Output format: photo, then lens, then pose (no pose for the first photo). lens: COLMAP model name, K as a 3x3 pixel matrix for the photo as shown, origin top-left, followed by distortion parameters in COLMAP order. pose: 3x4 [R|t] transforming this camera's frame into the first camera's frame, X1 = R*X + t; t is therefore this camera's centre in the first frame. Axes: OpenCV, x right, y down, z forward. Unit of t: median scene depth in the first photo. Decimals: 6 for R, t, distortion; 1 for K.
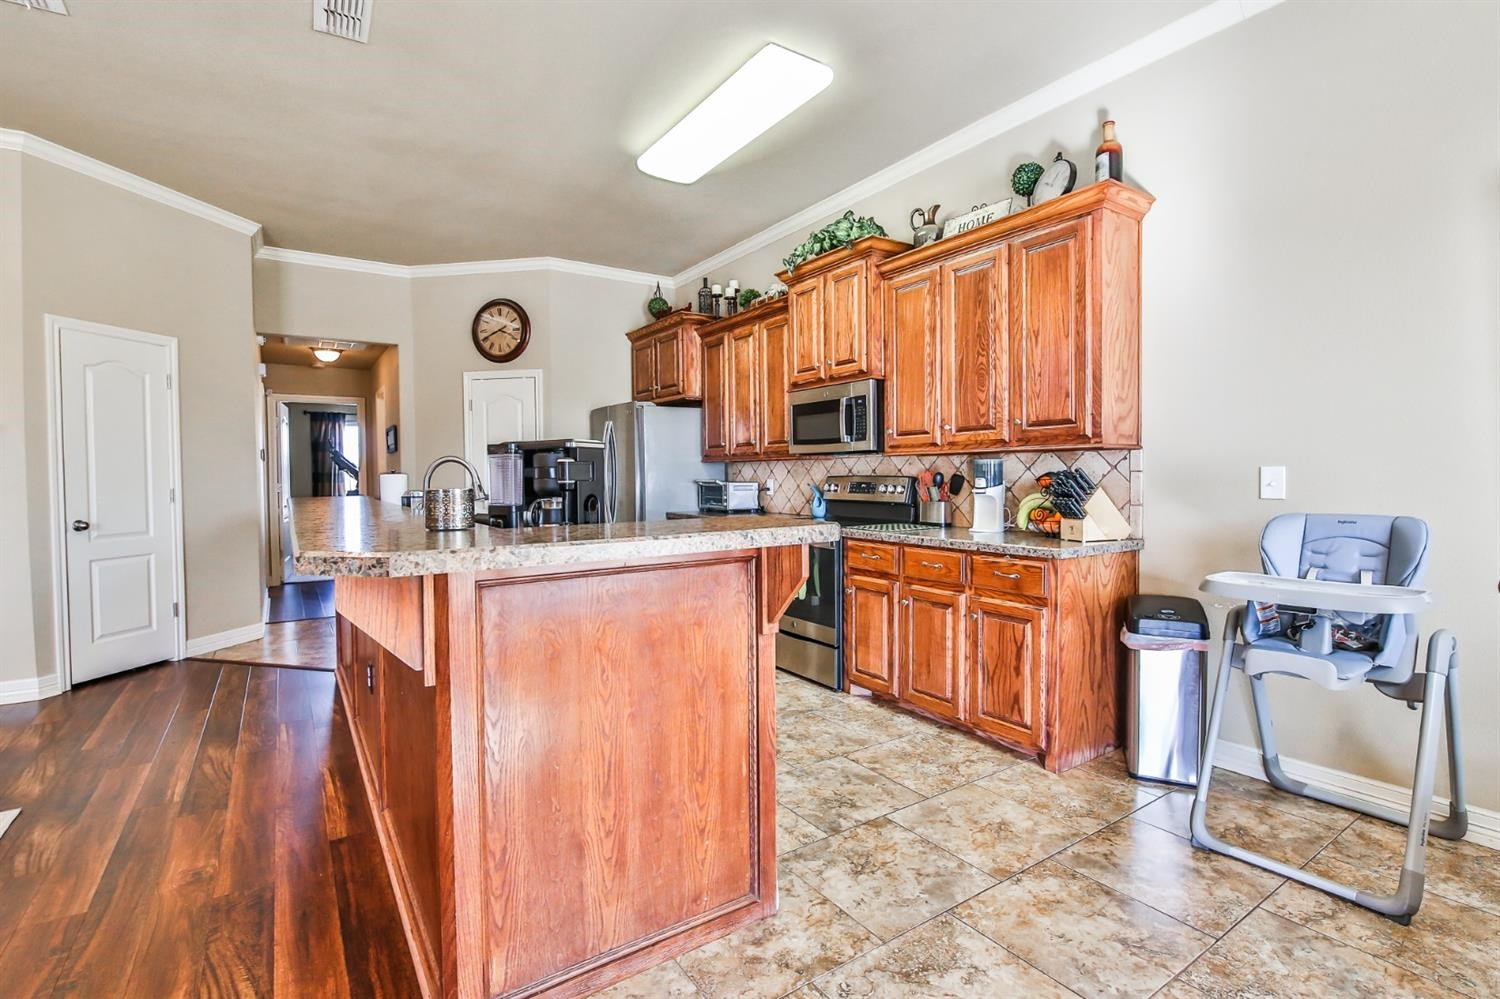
lens RADIAL K [[689.5, 0, 746.3], [0, 689.5, 496.5], [0, 0, 1]] dist [-0.005029, -0.006942]
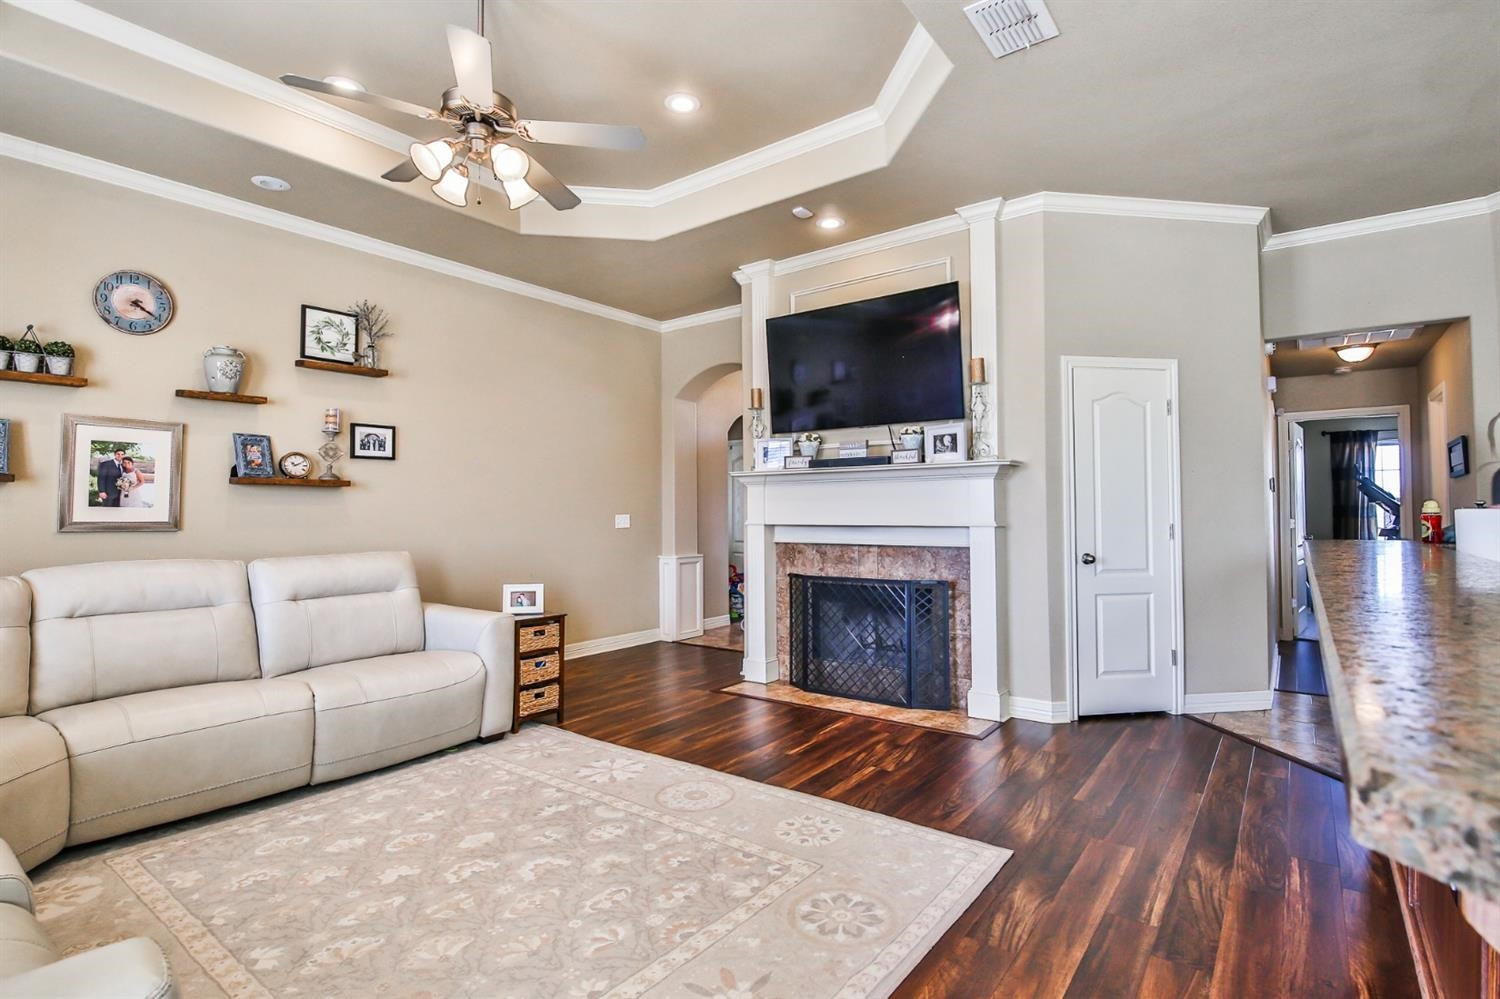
lens RADIAL K [[718.6, 0, 756.0], [0, 718.6, 488.5], [0, 0, 1]] dist [-0.013406, -0.004133]
pose [[0.324343, -0.024486, -0.945623, -0.169867], [-0.030328, 0.998882, -0.036267, -0.010505], [0.945453, 0.040442, 0.323238, 0.243326]]
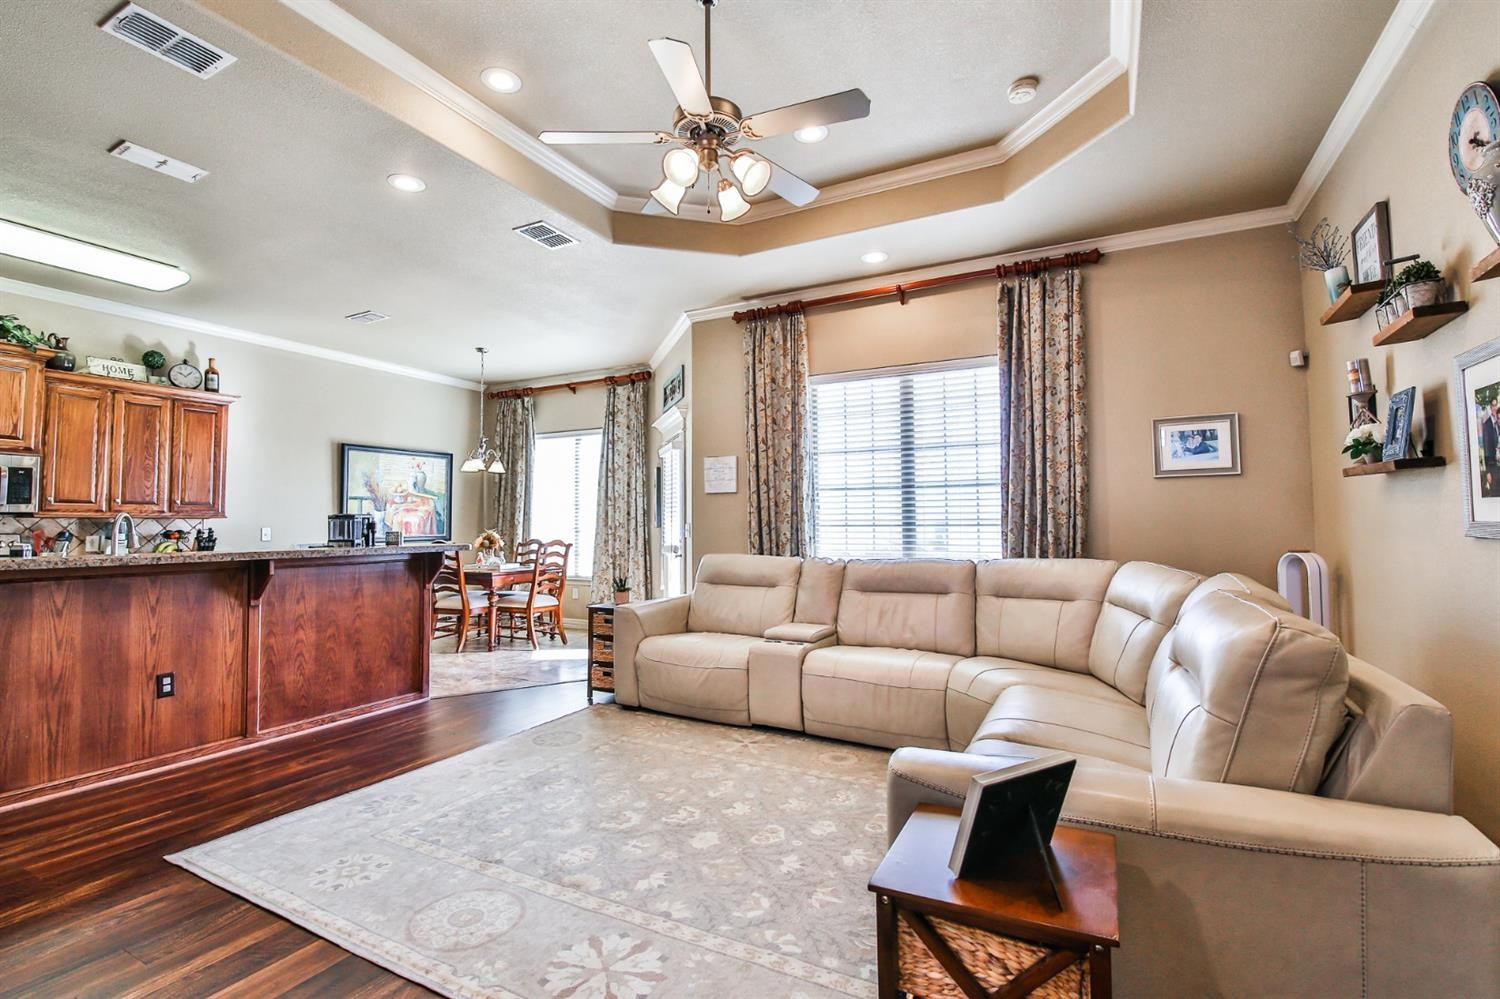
lens RADIAL K [[689.5, 0, 734.5], [0, 689.5, 481.9], [0, 0, 1]] dist [-0.005029, -0.006942]
pose [[-0.469632, 0.069604, 0.880114, -1.987877], [0.041998, 0.997520, -0.056479, 0.000946], [-0.881863, 0.010439, -0.471391, 0.601554]]
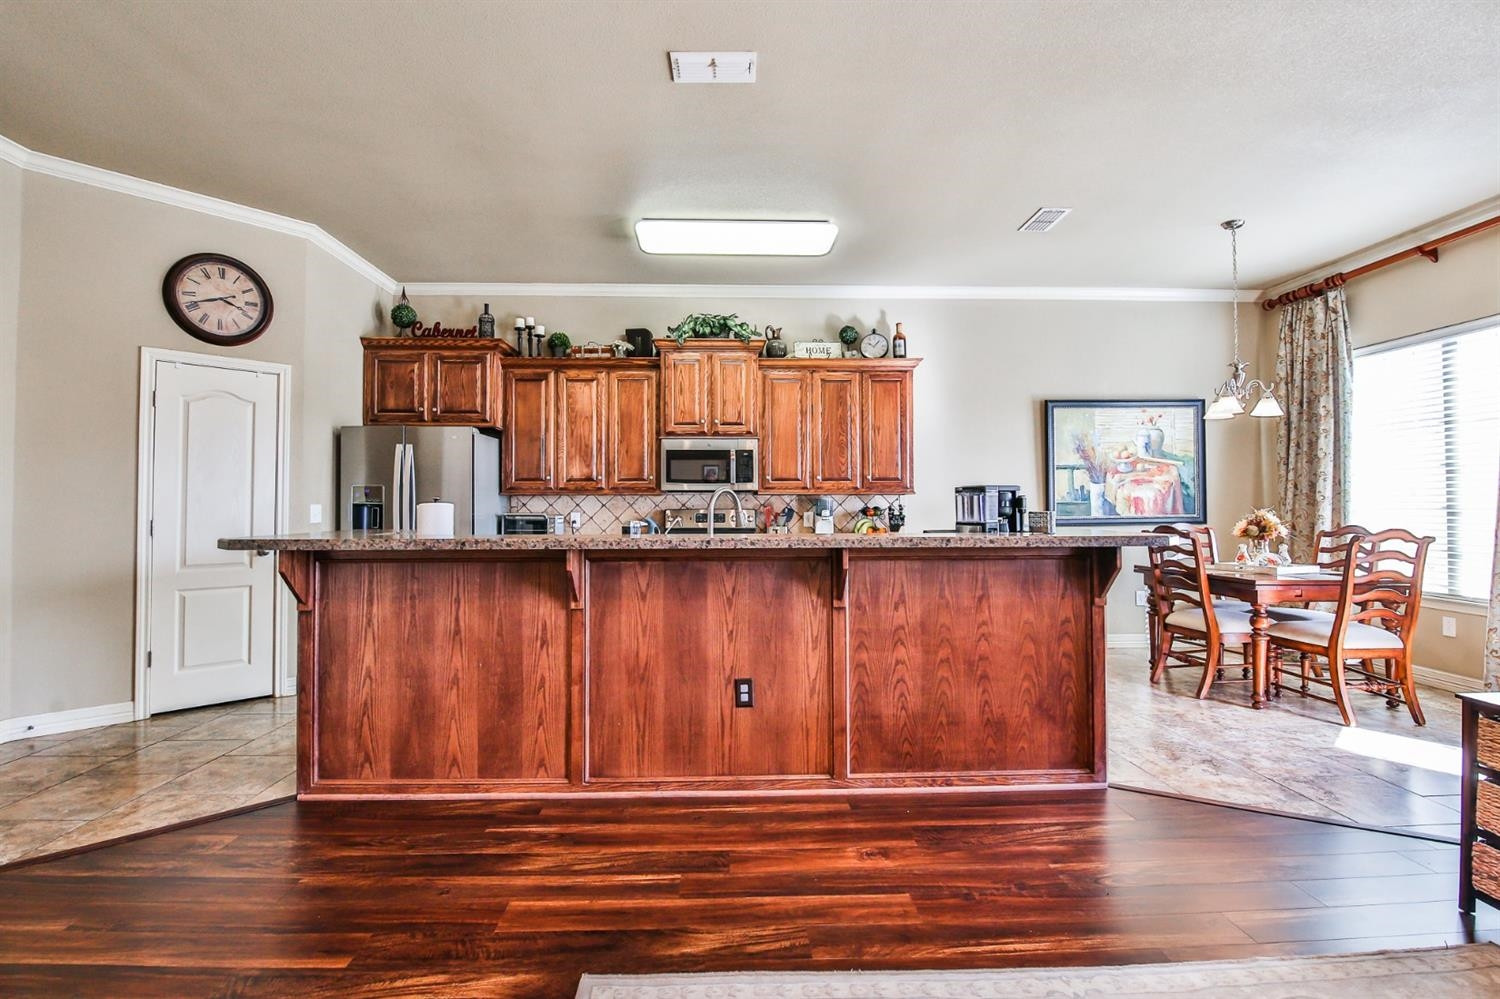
lens RADIAL K [[689.5, 0, 740.3], [0, 689.5, 493.5], [0, 0, 1]] dist [-0.005029, -0.006942]
pose [[0.530680, 0.024187, 0.847227, -1.326307], [0.025237, 0.998699, -0.044319, 0.000396], [-0.847197, 0.044901, 0.529379, 0.385198]]
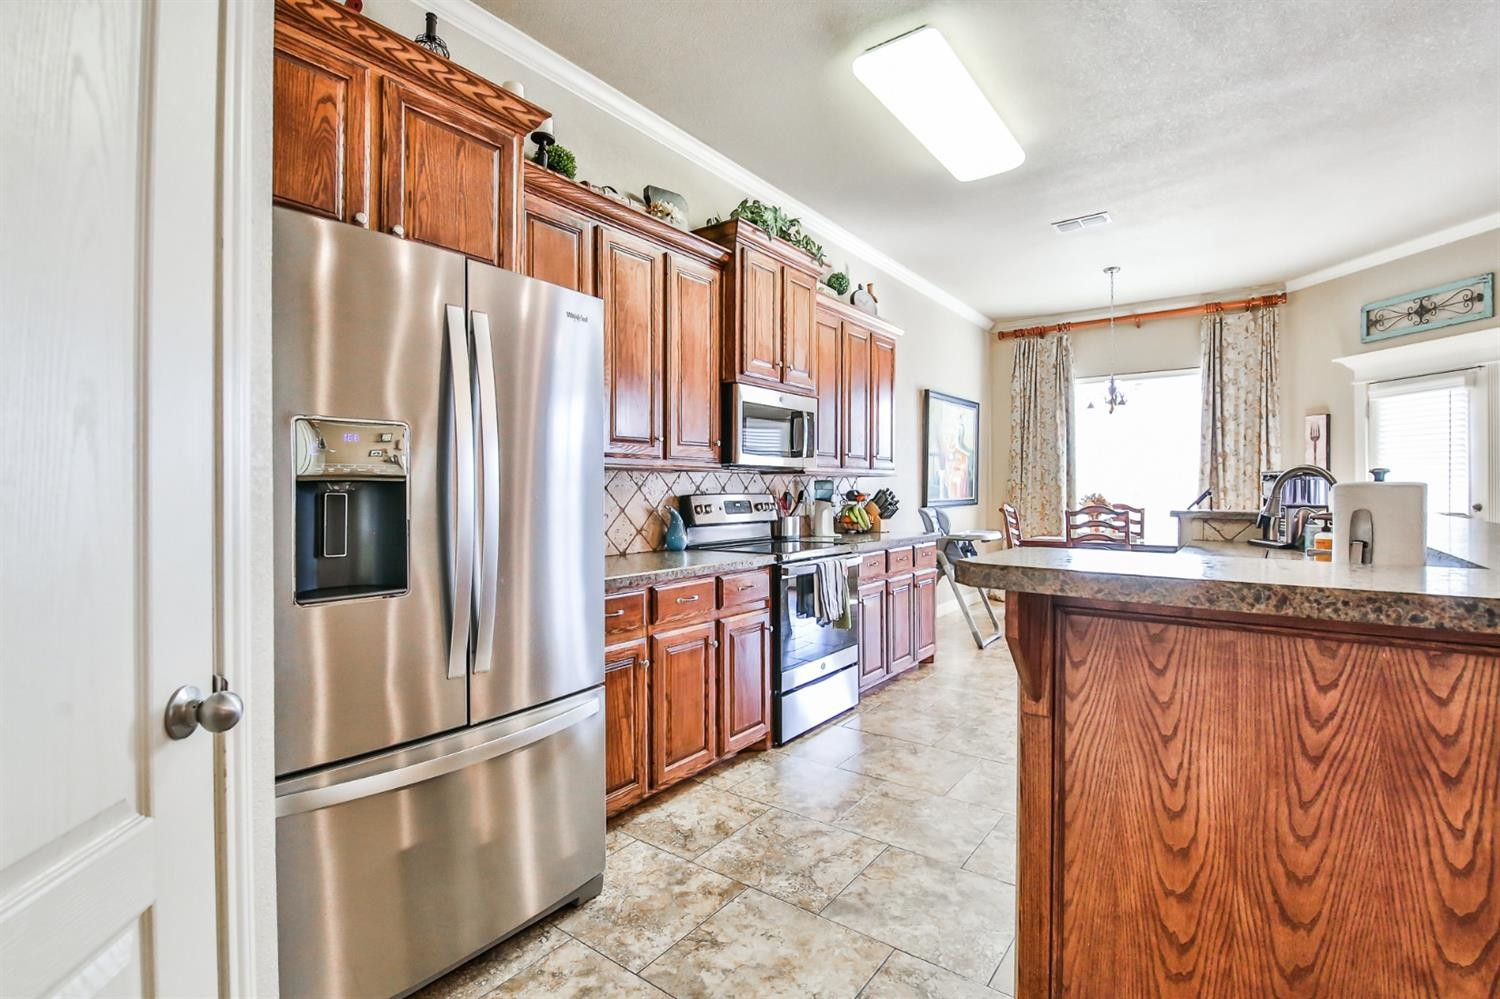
lens RADIAL K [[689.5, 0, 744.8], [0, 689.5, 489.6], [0, 0, 1]] dist [-0.005029, -0.006942]
pose [[-0.324900, 0.008725, 0.945708, -0.980783], [0.036182, 0.999340, 0.003211, -0.055646], [-0.945056, 0.035261, -0.325001, 1.874368]]
